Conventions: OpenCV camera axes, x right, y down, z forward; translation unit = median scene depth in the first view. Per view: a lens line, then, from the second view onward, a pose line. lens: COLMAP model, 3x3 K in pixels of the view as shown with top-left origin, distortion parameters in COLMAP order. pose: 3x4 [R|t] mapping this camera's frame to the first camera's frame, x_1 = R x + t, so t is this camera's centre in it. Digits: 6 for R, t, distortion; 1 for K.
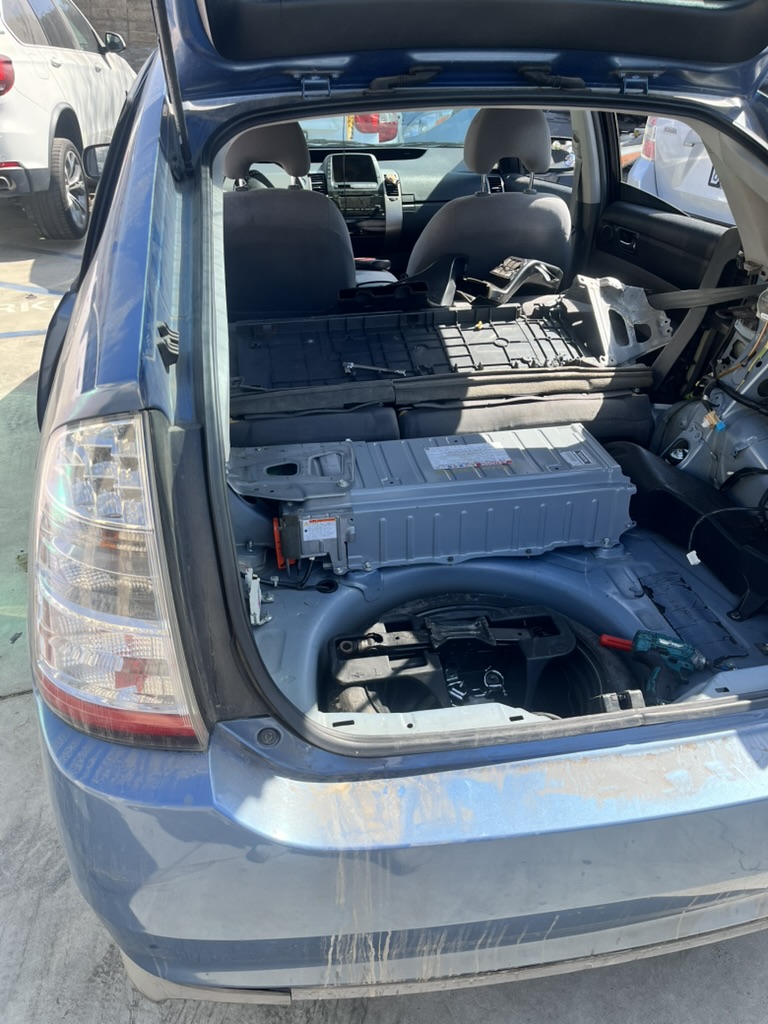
lens RADIAL K [[745.5, 0, 384.0], [0, 745.5, 512.0], [0, 0, 1]] dist [0.054125, -0.000873]
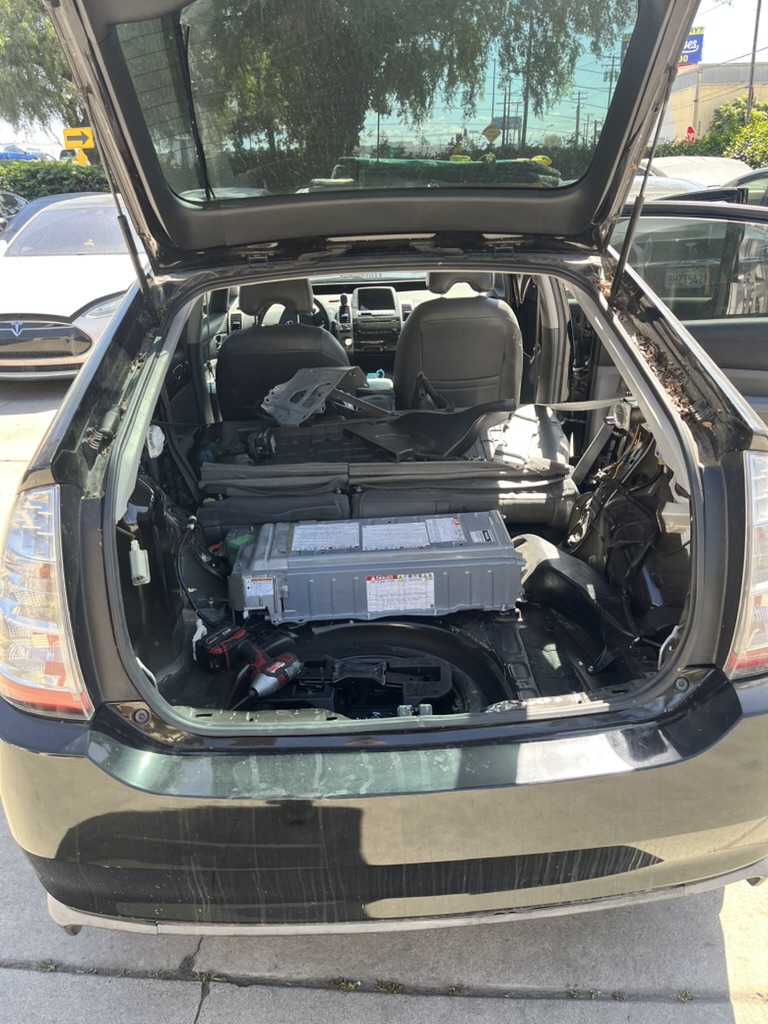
lens RADIAL K [[745.5, 0, 384.0], [0, 745.5, 512.0], [0, 0, 1]] dist [0.054125, -0.000873]
pose [[0.990260, 0.018865, -0.137950, 0.282203], [-0.036539, 0.991264, -0.126731, 0.048388], [0.134354, 0.130537, 0.982298, -0.214202]]
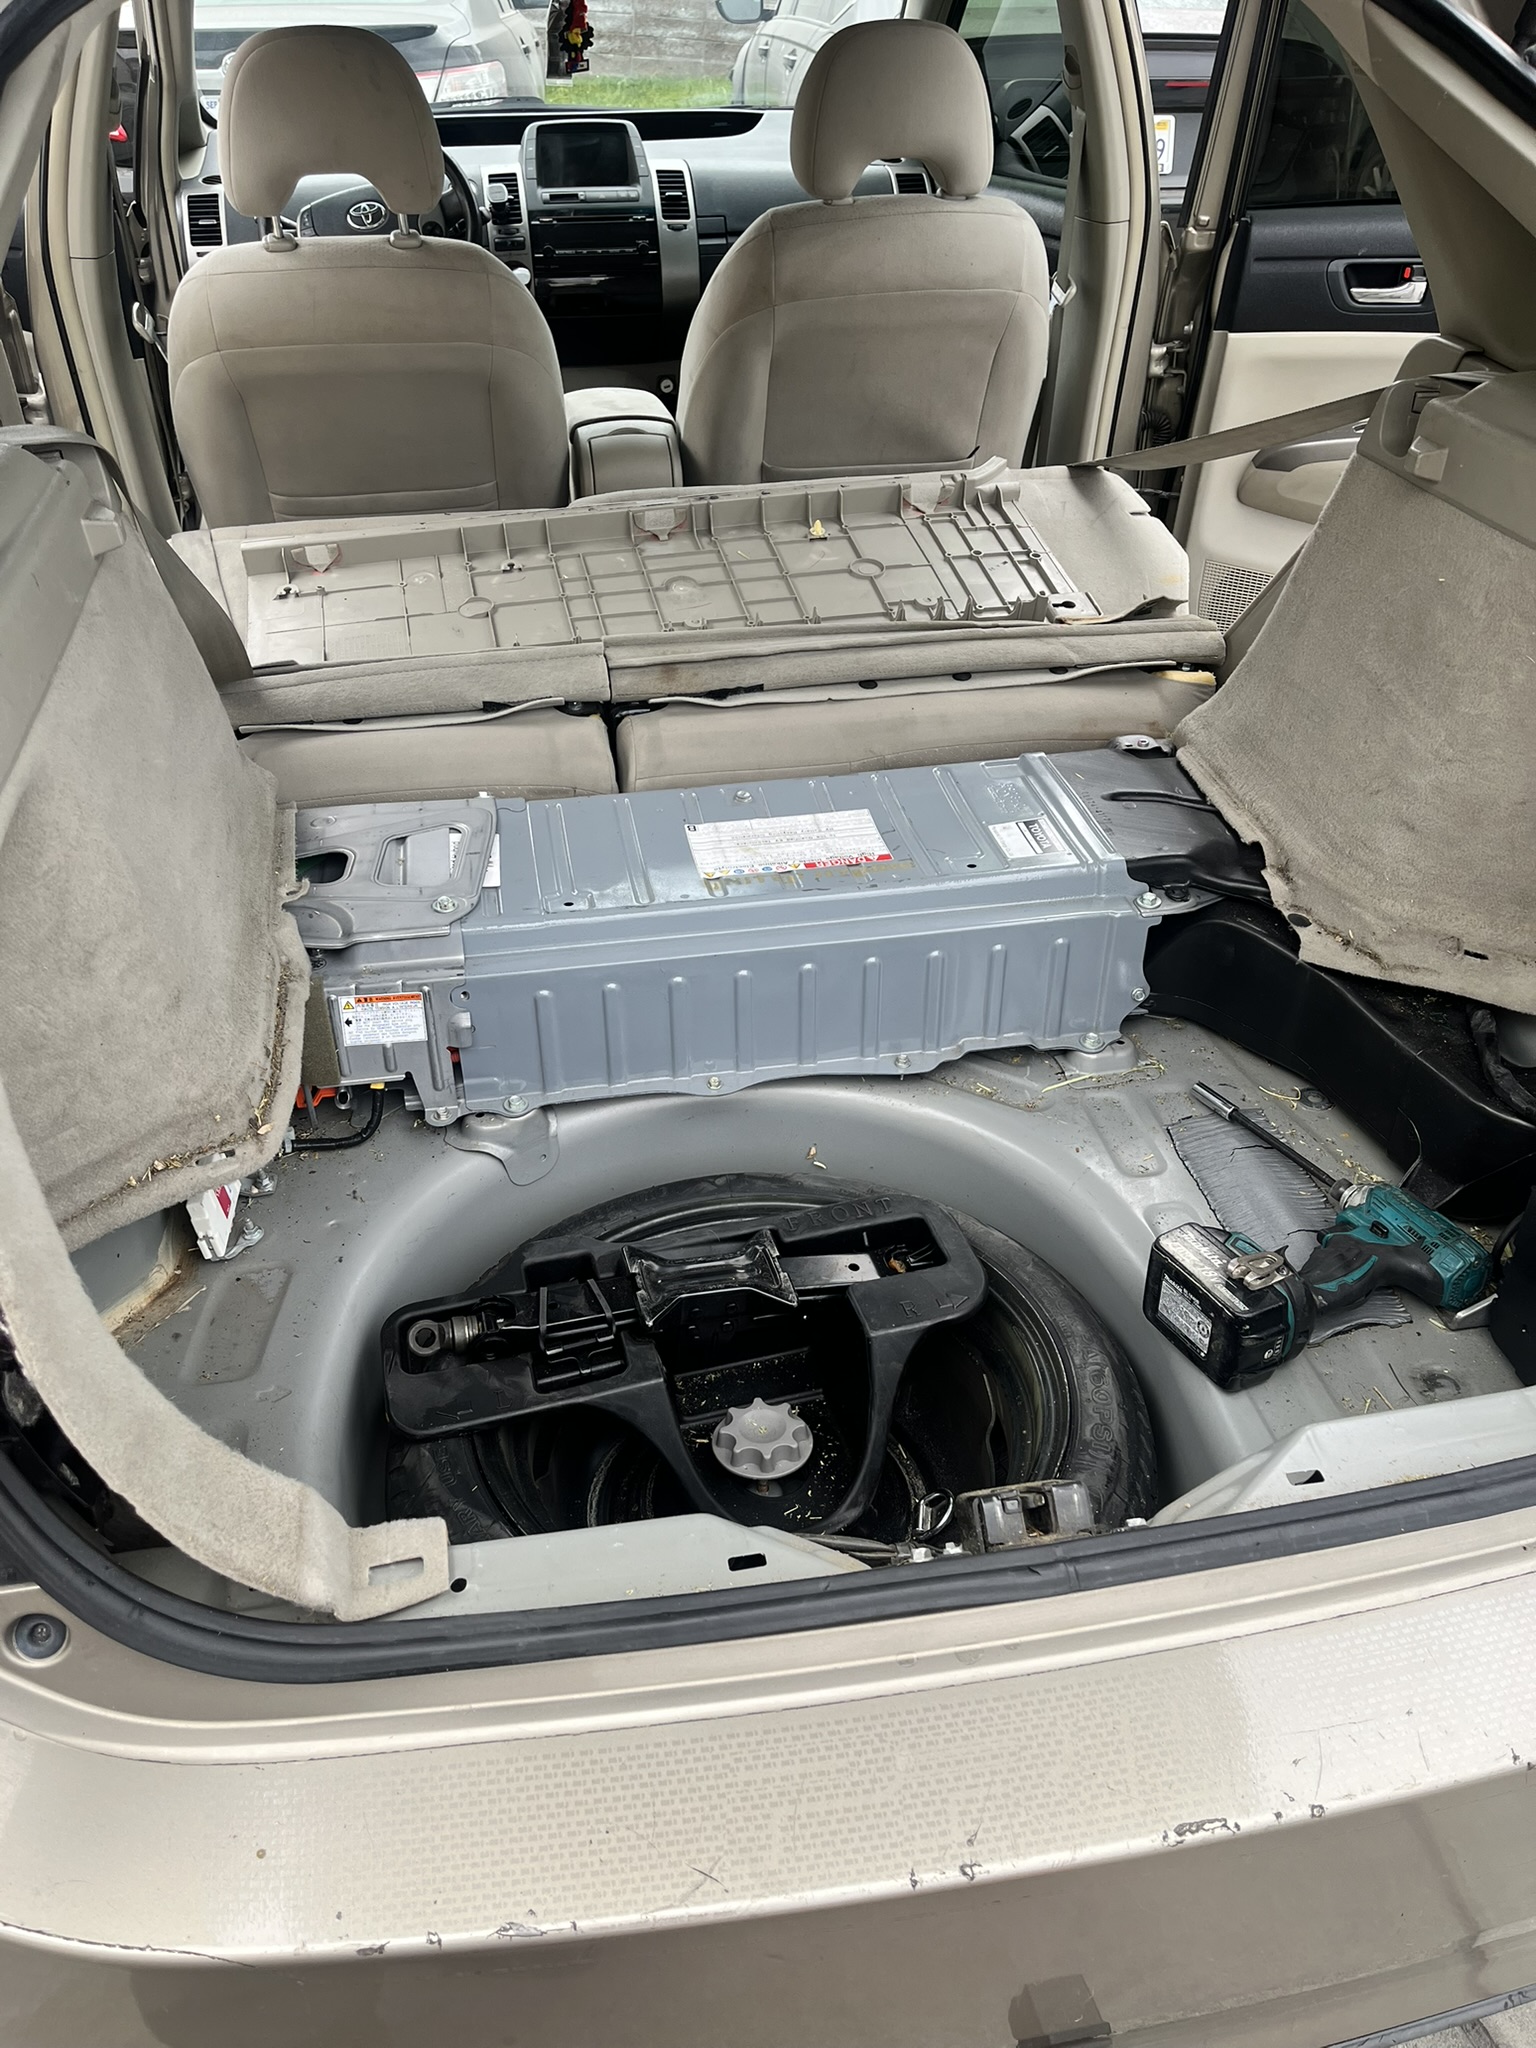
lens RADIAL K [[1491.0, 0, 768.0], [0, 1491.0, 1024.0], [0, 0, 1]] dist [0.054125, -0.000873]
pose [[0.999944, -0.000869, 0.010506, 0.114361], [0.000101, 0.997344, 0.072838, -0.032981], [-0.010541, -0.072833, 0.997288, 0.165593]]
